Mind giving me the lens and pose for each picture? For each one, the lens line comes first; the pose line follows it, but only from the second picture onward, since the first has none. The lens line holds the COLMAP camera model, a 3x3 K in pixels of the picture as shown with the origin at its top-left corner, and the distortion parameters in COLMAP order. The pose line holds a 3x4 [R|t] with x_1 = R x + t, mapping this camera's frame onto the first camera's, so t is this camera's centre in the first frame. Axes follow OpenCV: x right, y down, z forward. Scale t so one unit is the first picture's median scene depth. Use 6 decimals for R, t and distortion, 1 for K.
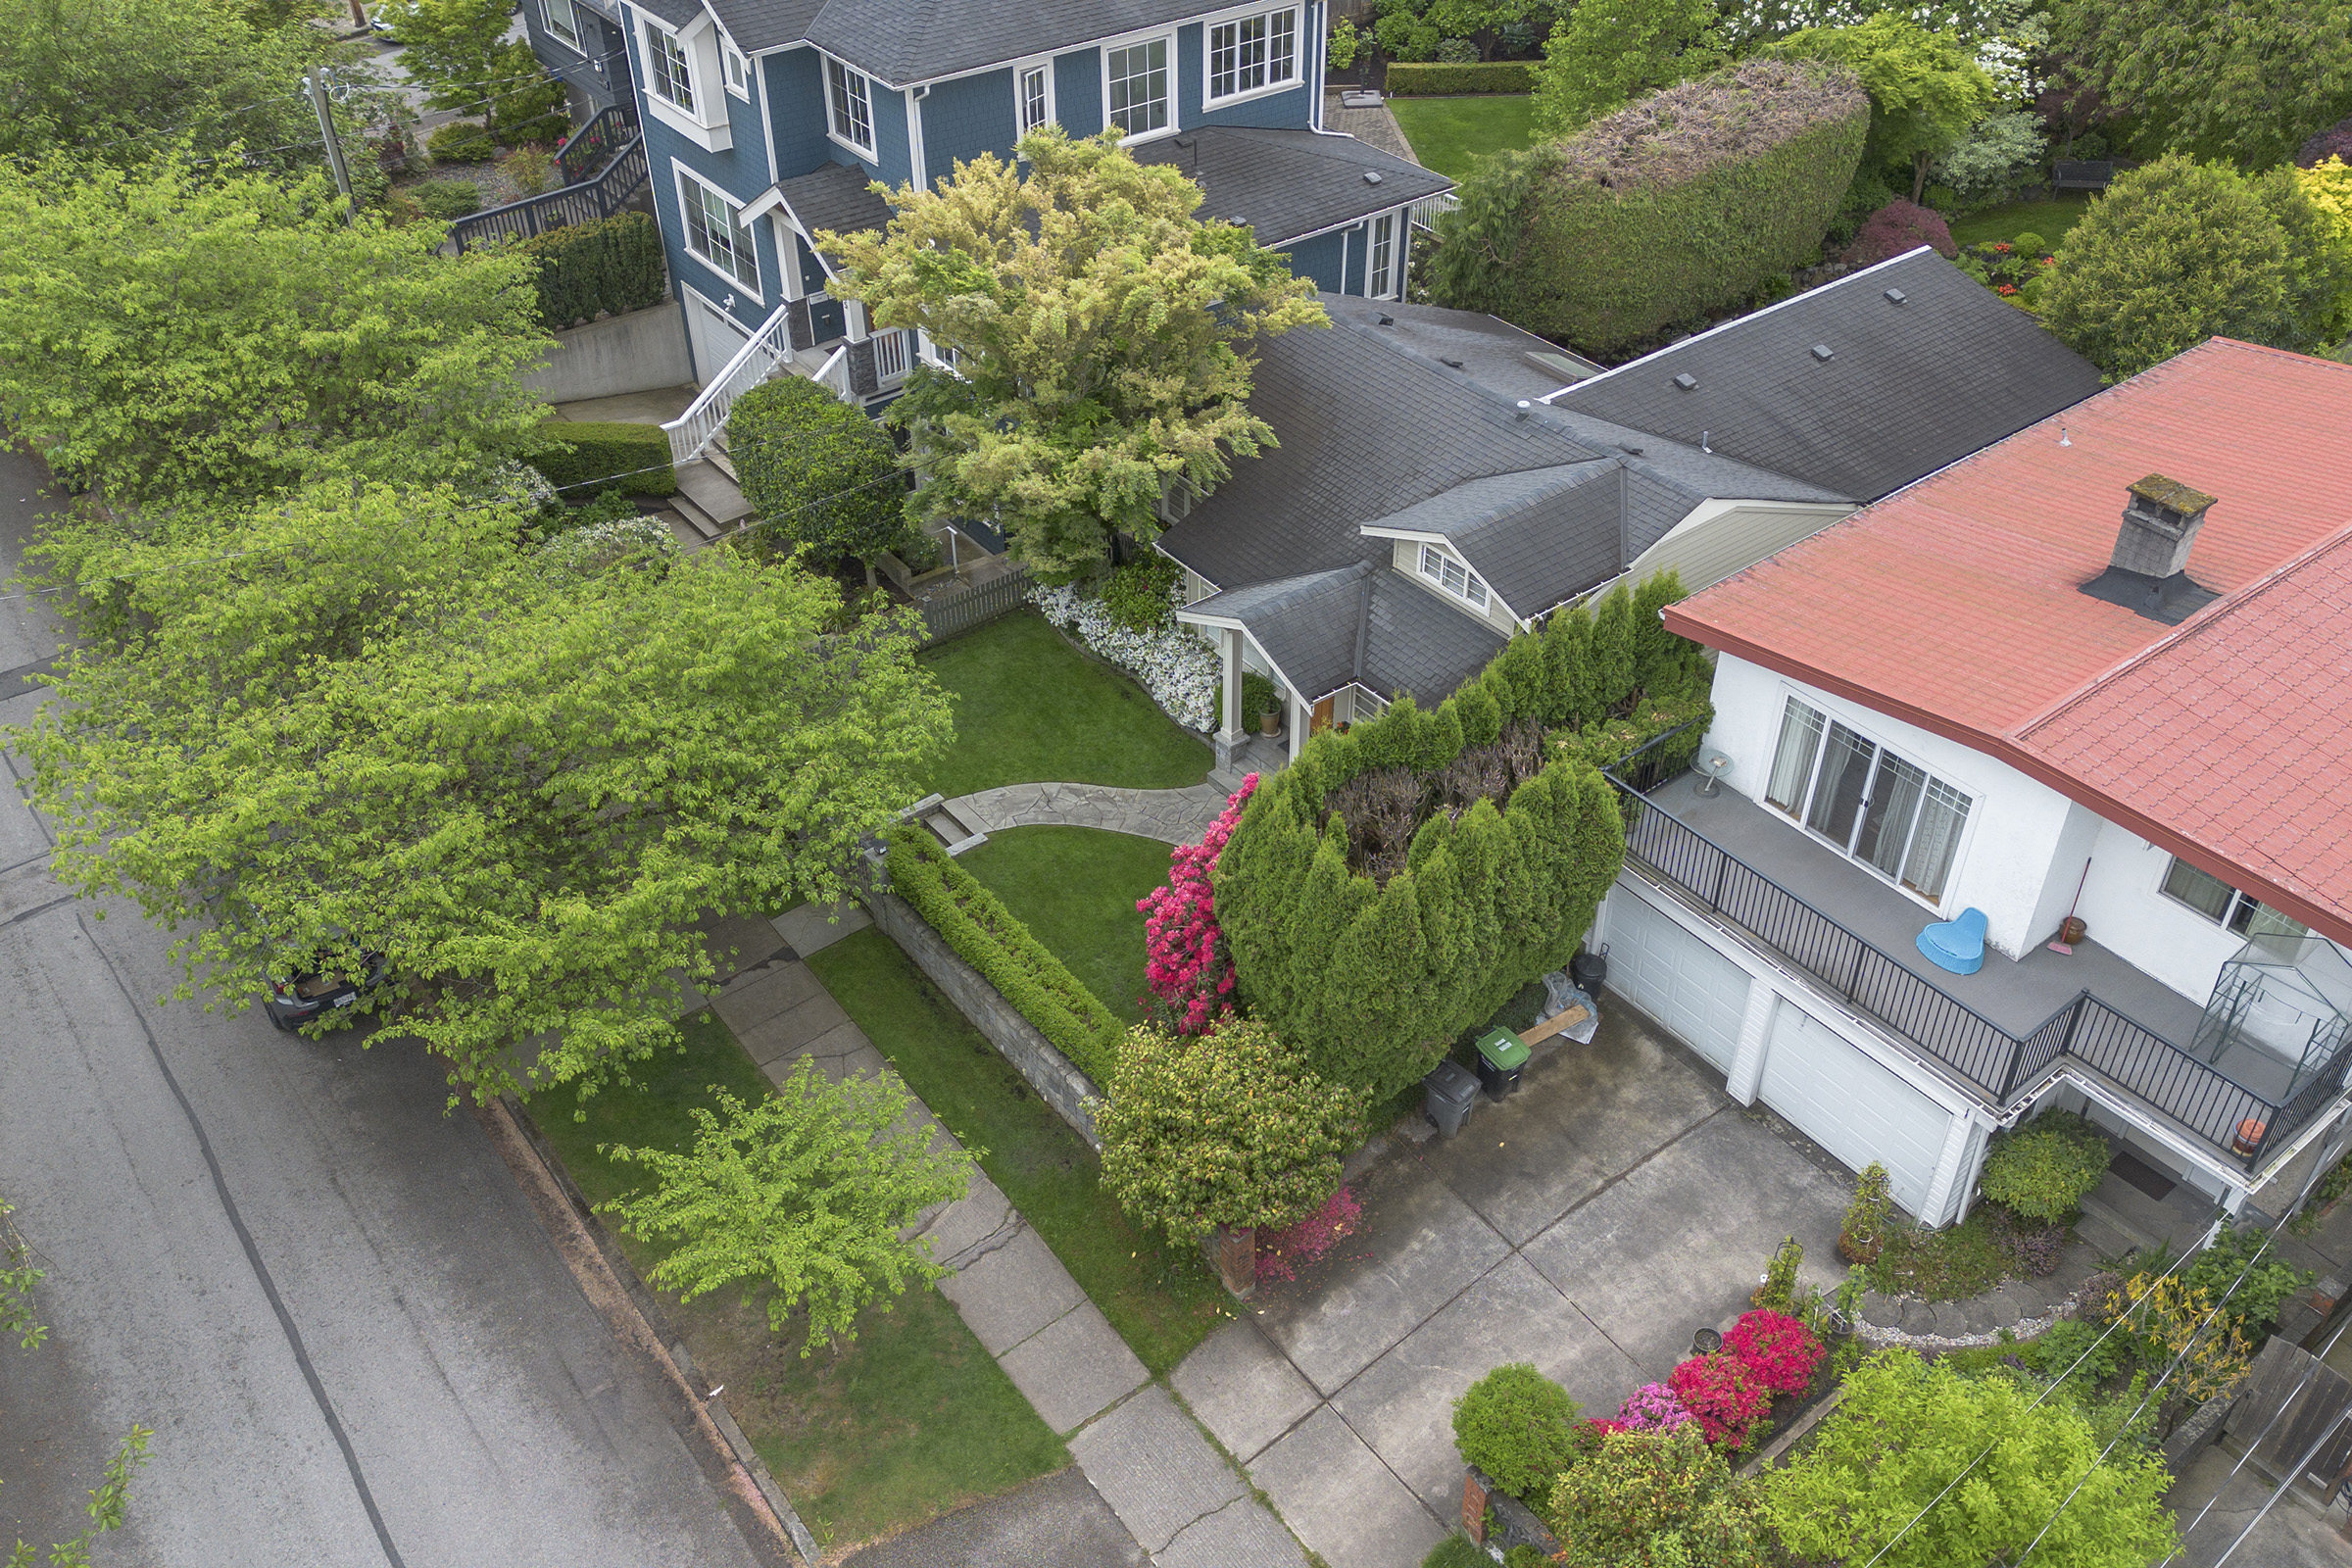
lens RADIAL K [[1960.4, 0, 1208.4], [0, 1960.4, 785.9], [0, 0, 1]] dist [0.103171, -0.119093]
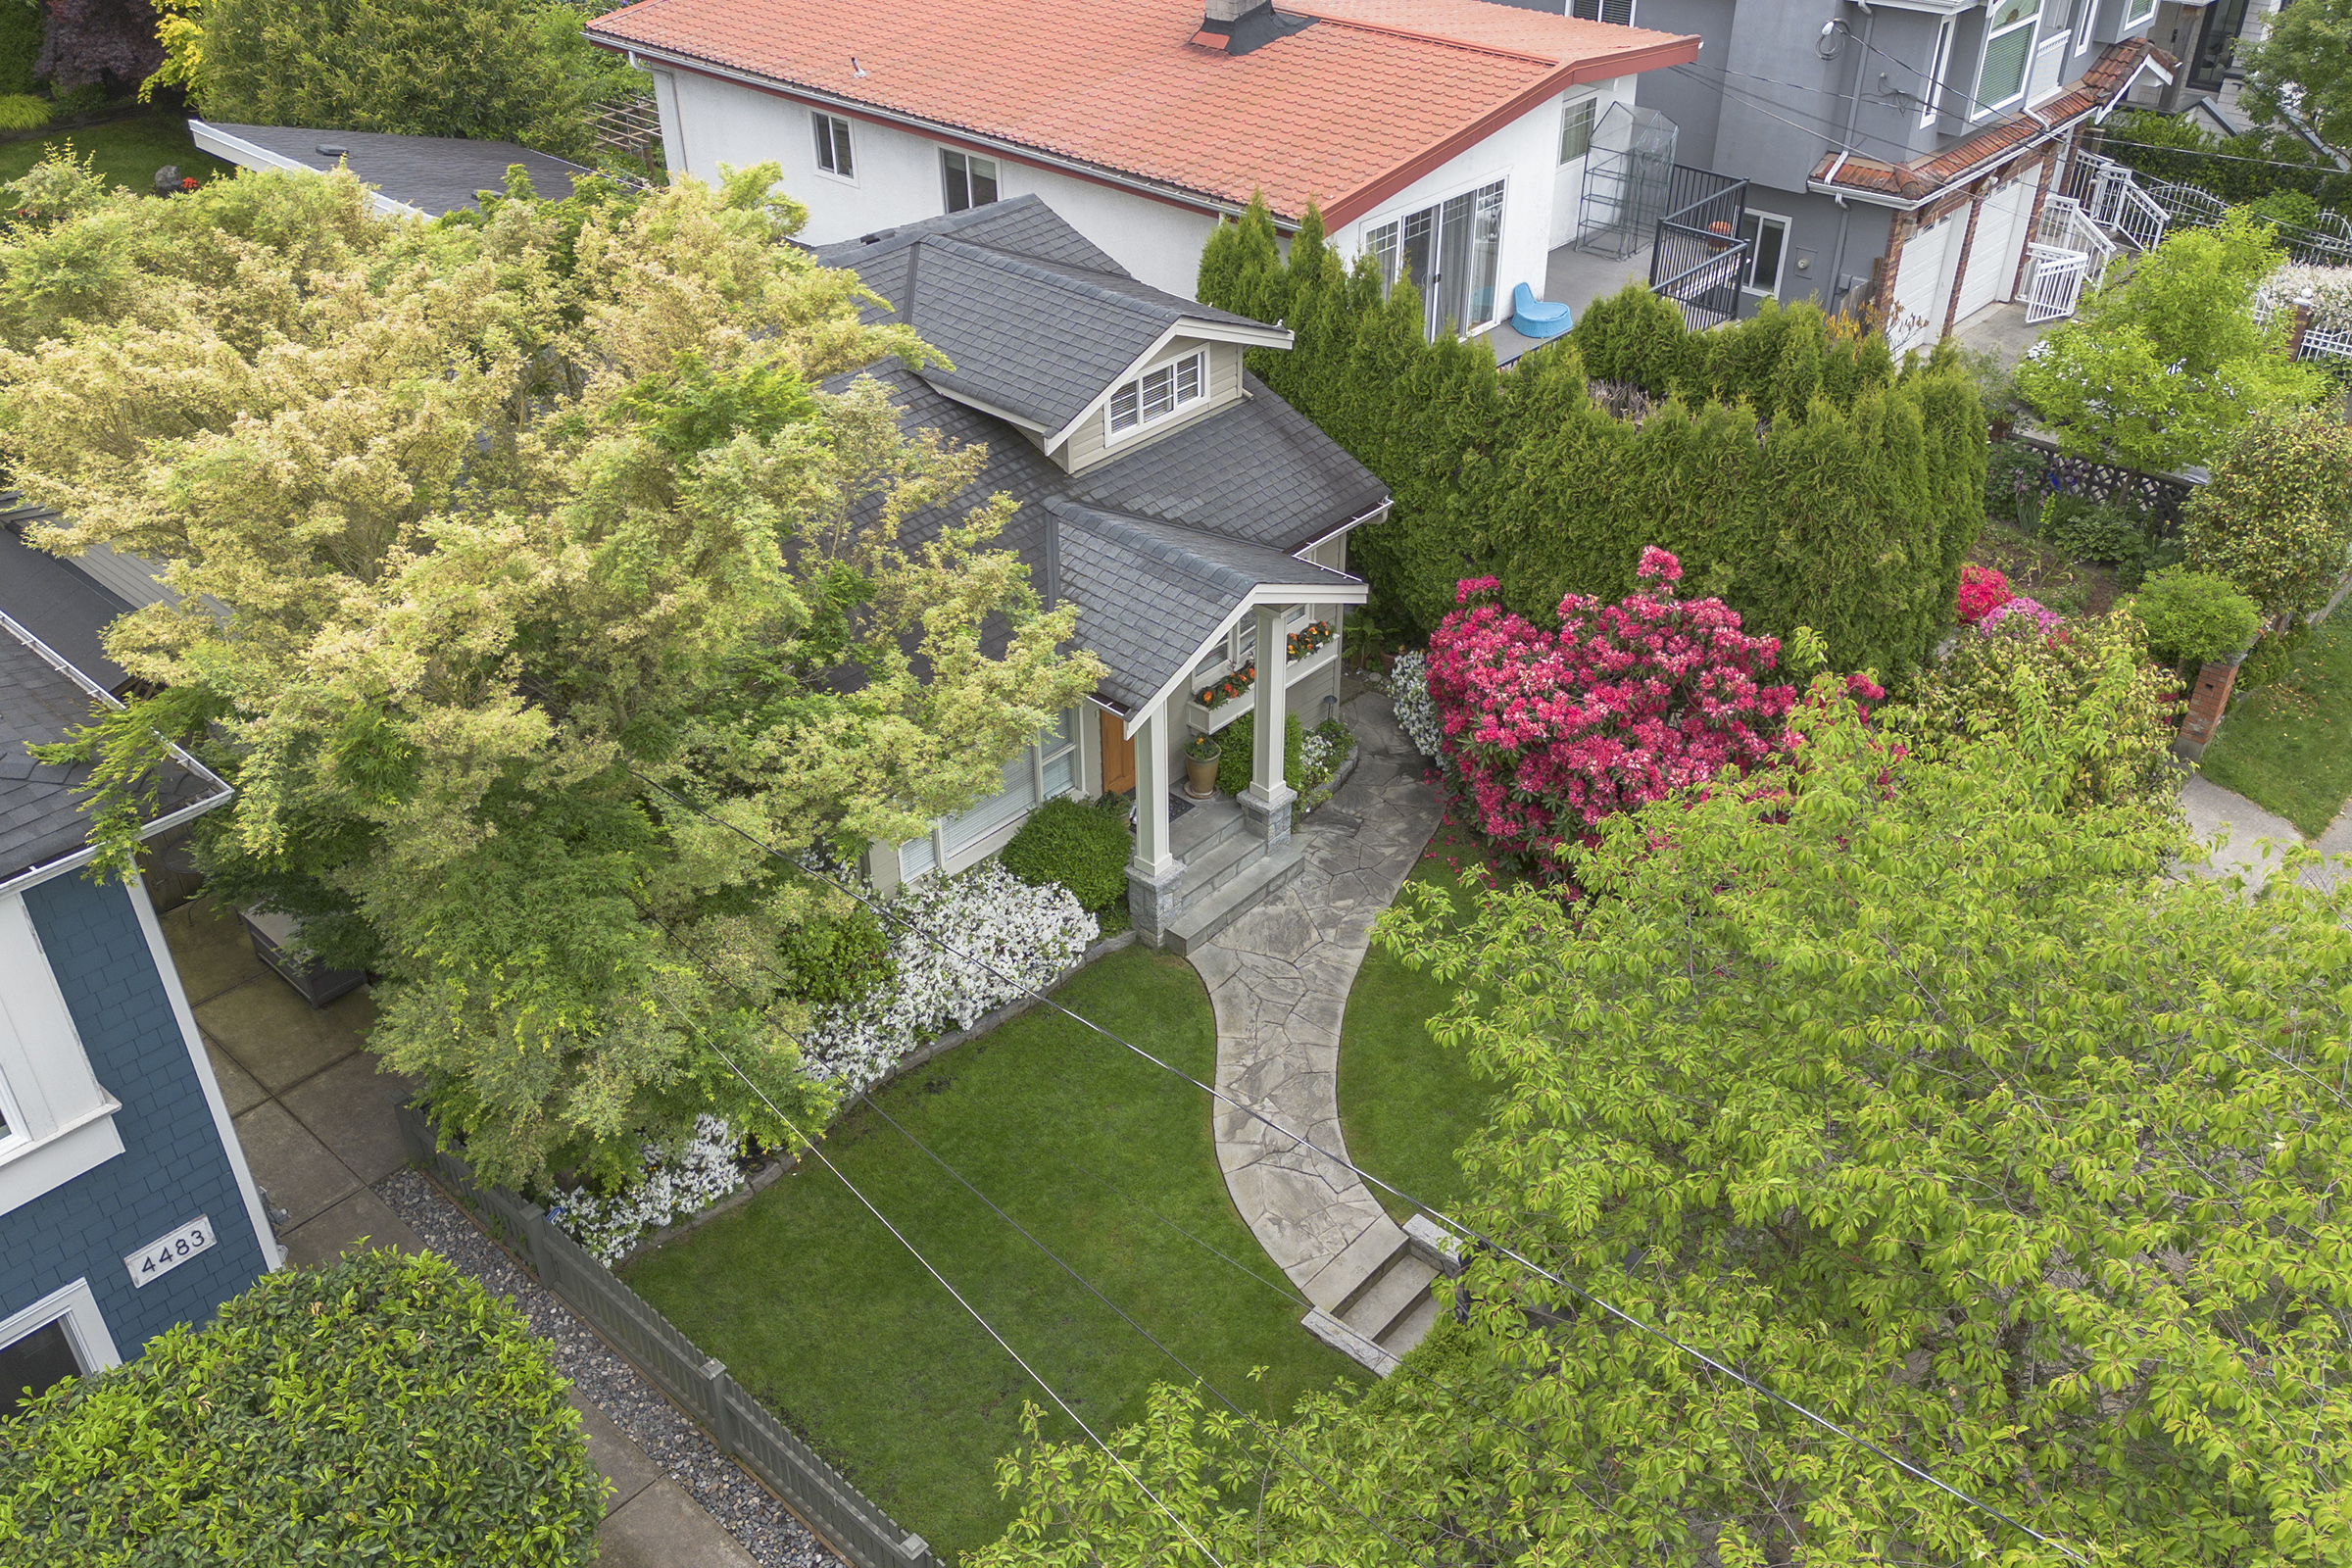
lens RADIAL K [[1960.4, 0, 1208.4], [0, 1960.4, 785.9], [0, 0, 1]] dist [0.103171, -0.119093]
pose [[-0.179941, -0.543005, 0.820223, -0.413786], [0.603277, 0.597694, 0.528033, -0.306808], [-0.776967, 0.589836, 0.220033, 0.764365]]
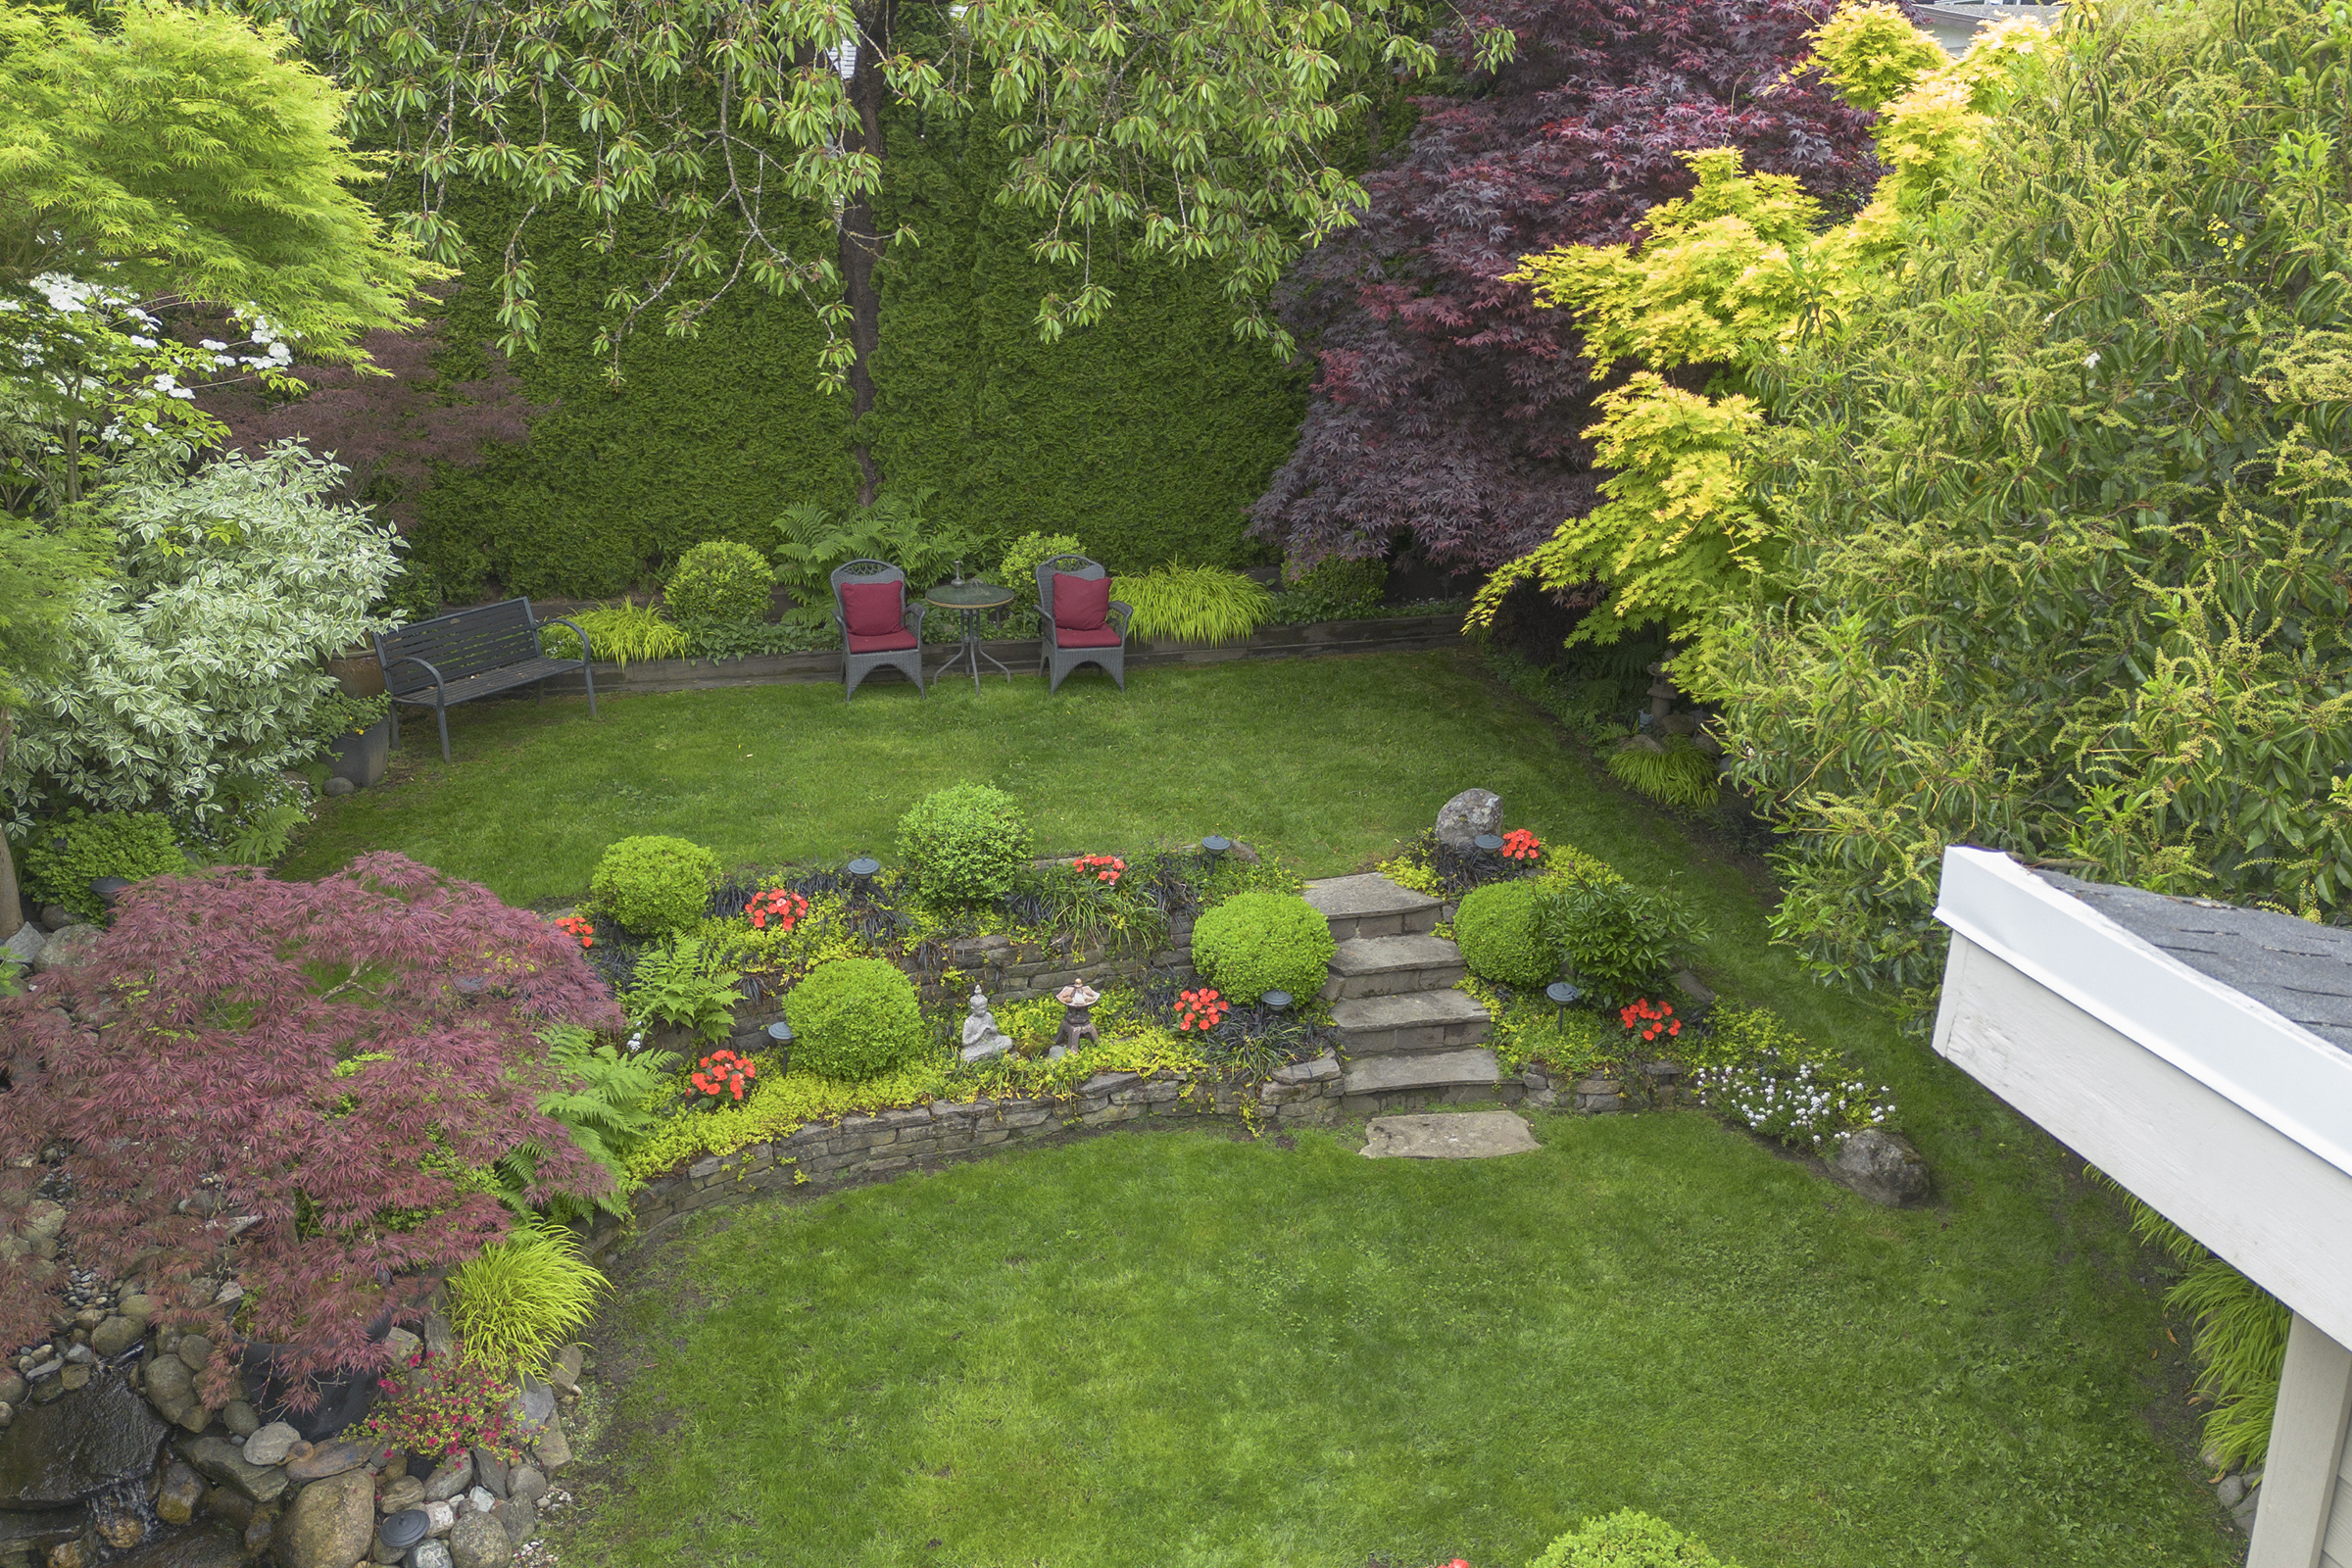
lens RADIAL K [[1967.9, 0, 1206.2], [0, 1967.9, 785.3], [0, 0, 1]] dist [0.089887, -0.100225]
pose [[0.395797, -0.291823, 0.870738, 0.299296], [0.567973, 0.822859, 0.017603, -0.312349], [-0.721632, 0.487588, 0.491433, 1.049955]]
